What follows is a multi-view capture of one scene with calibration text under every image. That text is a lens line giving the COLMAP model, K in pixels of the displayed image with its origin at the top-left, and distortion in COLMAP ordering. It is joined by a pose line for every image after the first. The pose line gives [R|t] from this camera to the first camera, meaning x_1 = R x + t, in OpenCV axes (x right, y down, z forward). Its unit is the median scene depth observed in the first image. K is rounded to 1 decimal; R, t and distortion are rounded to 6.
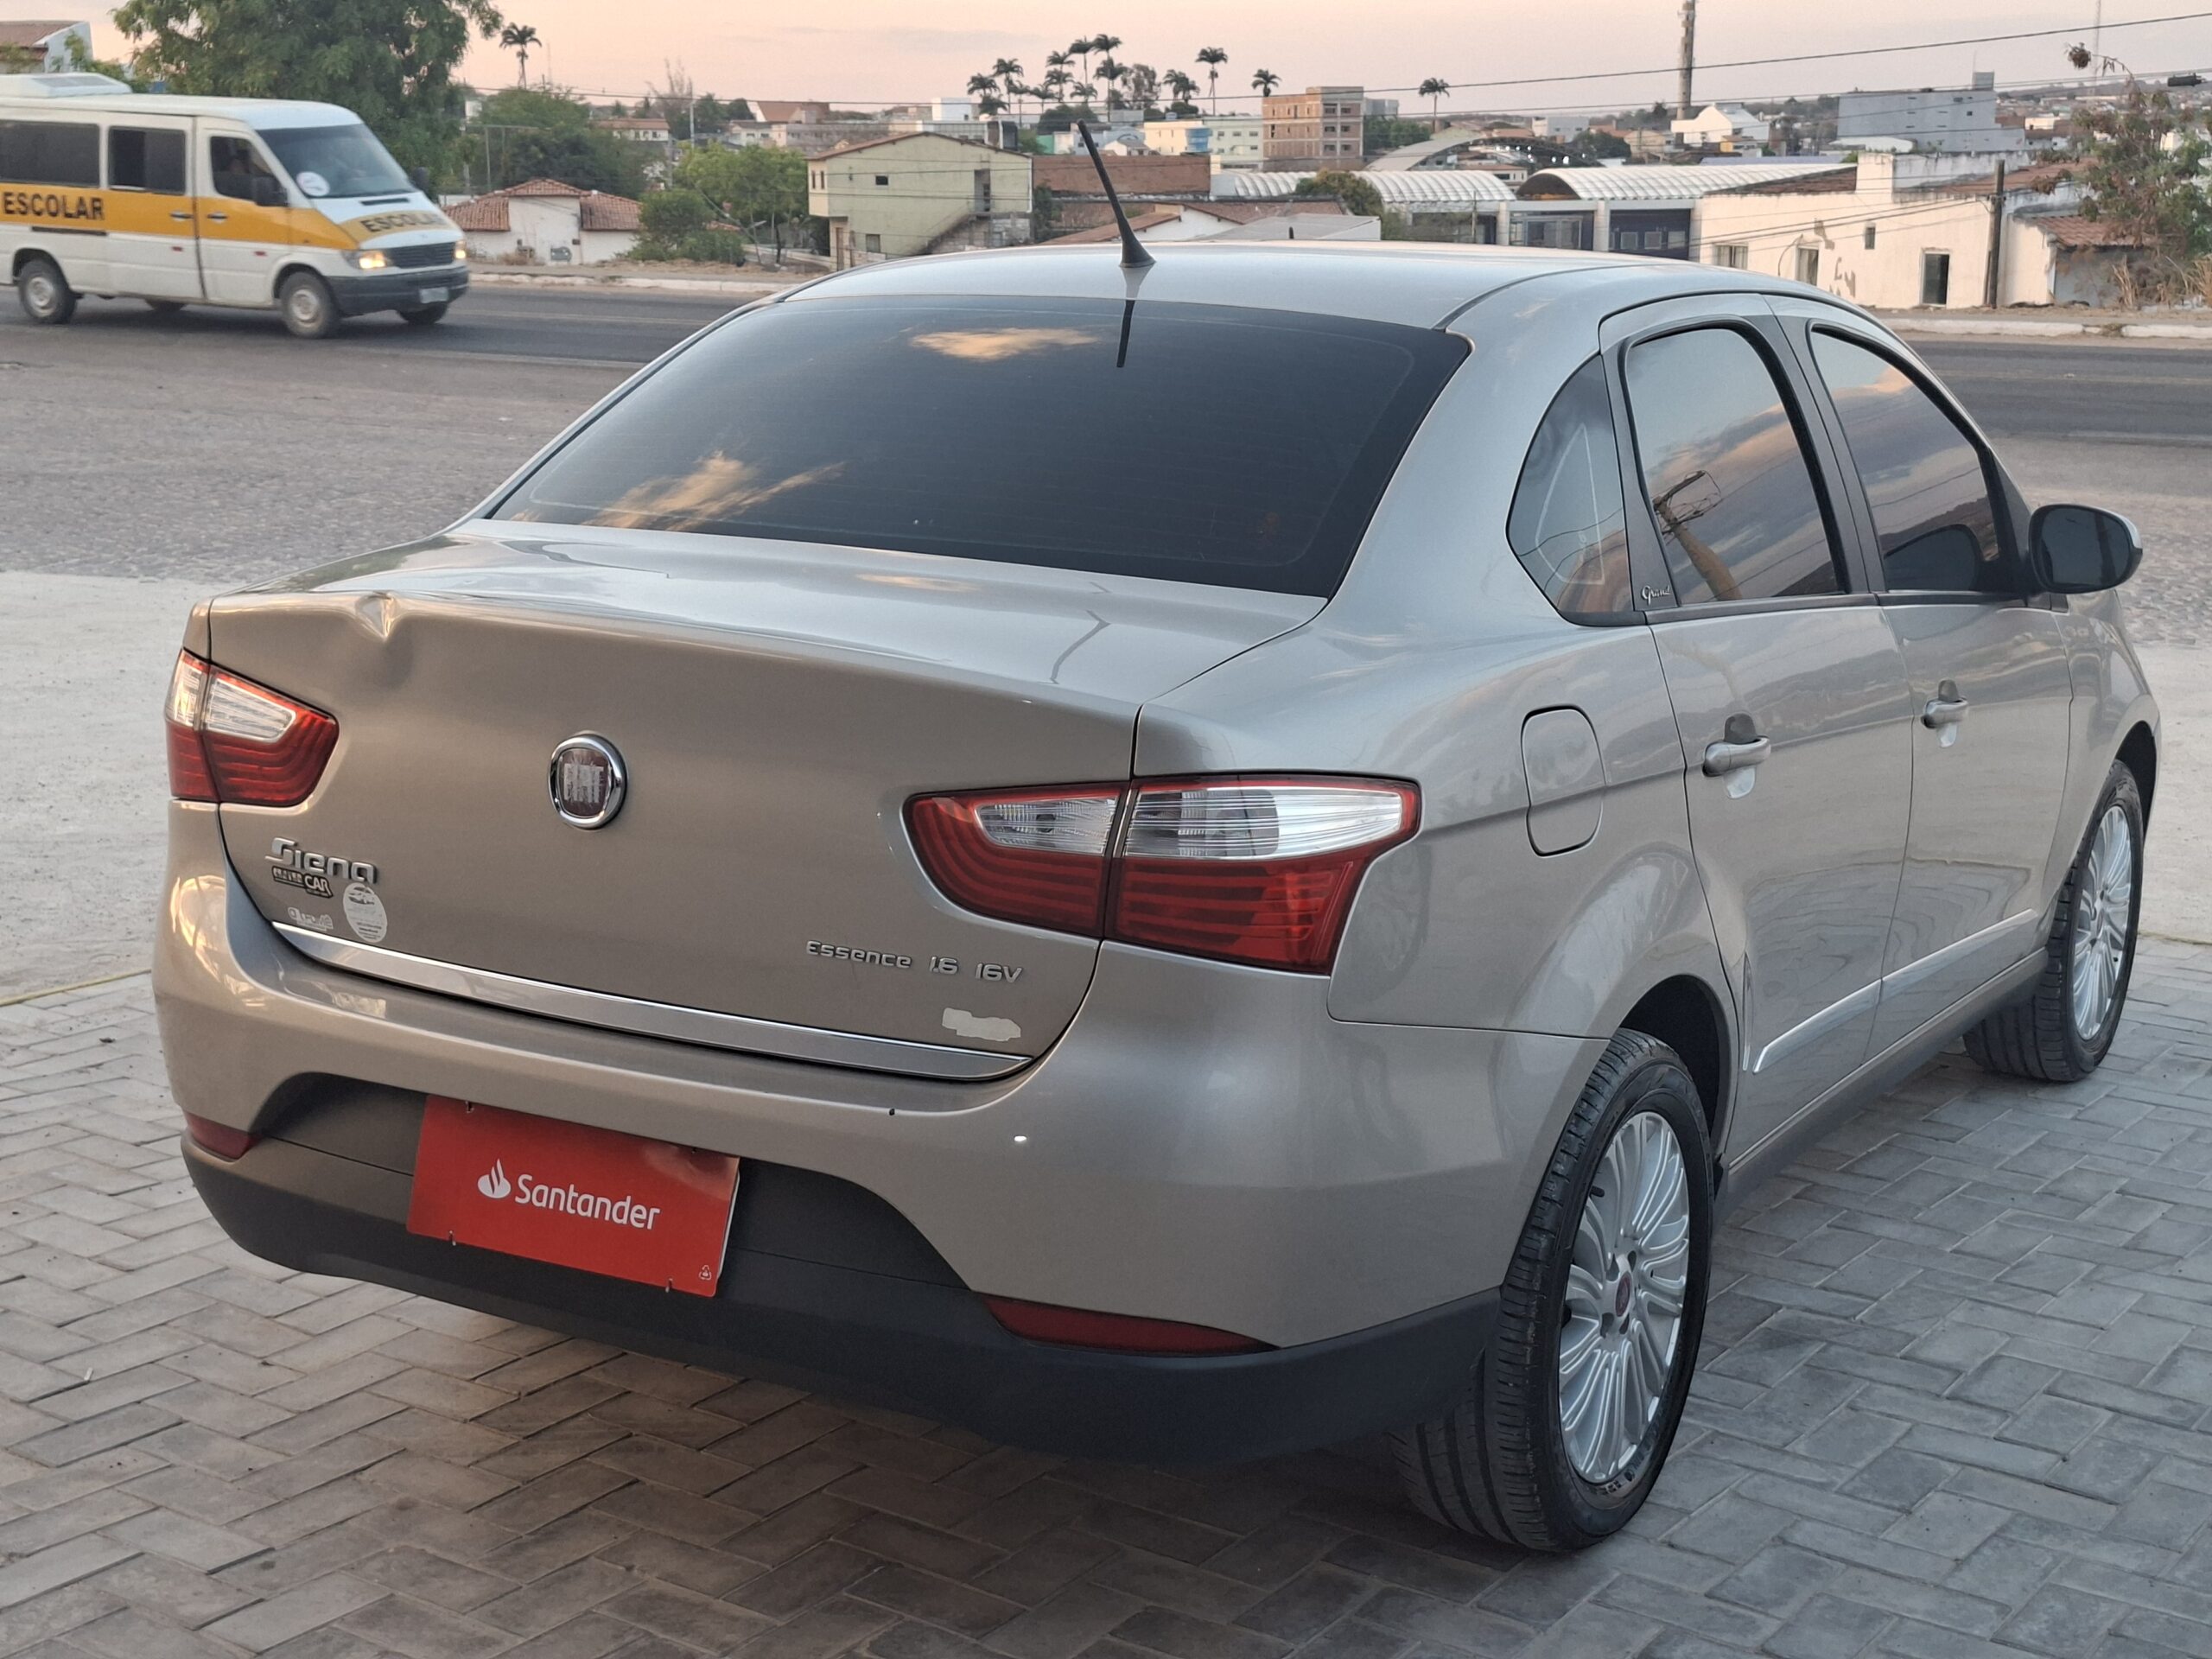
lens RADIAL K [[3061.3, 0, 1127.6], [0, 3061.3, 852.5], [0, 0, 1]] dist [0.170549, -0.339837]
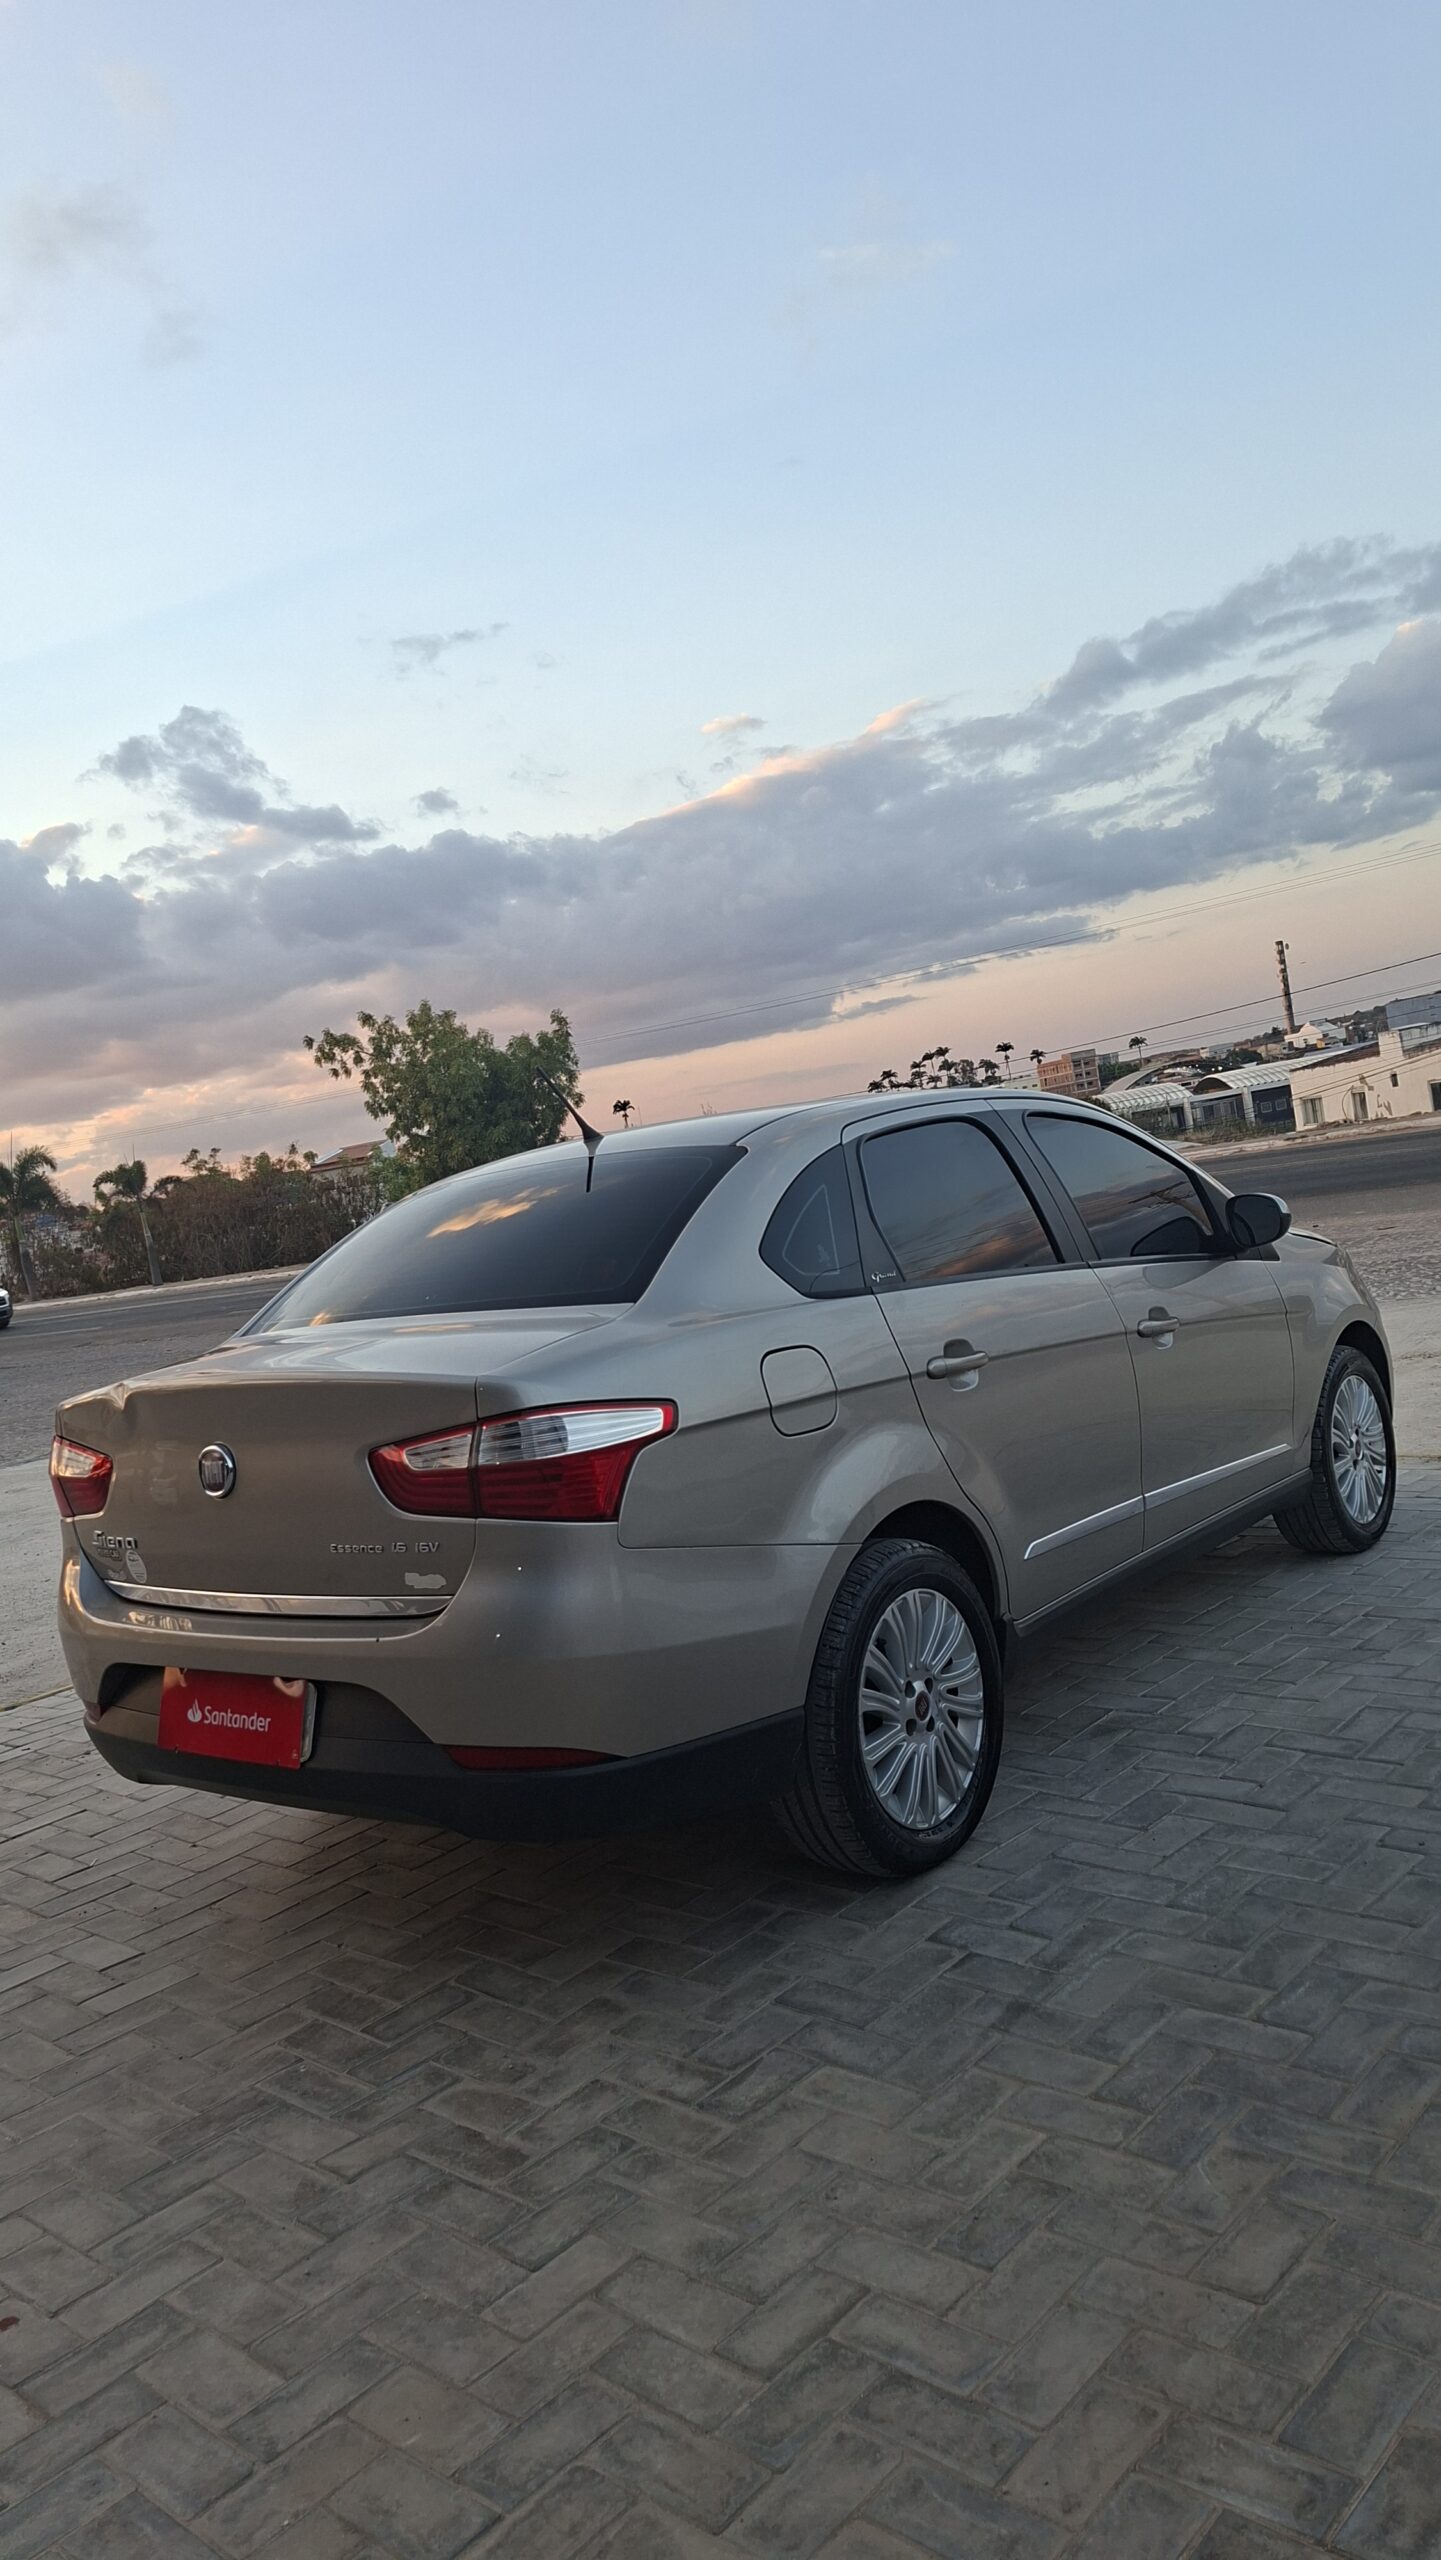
lens RADIAL K [[1767.8, 0, 702.6], [0, 1767.8, 1269.8], [0, 0, 1]] dist [0.137842, -0.203386]
pose [[0.974749, -0.155554, -0.160211, 0.221335], [0.130738, 0.979180, -0.155285, 0.047685], [0.181031, 0.130418, 0.974792, 0.042204]]
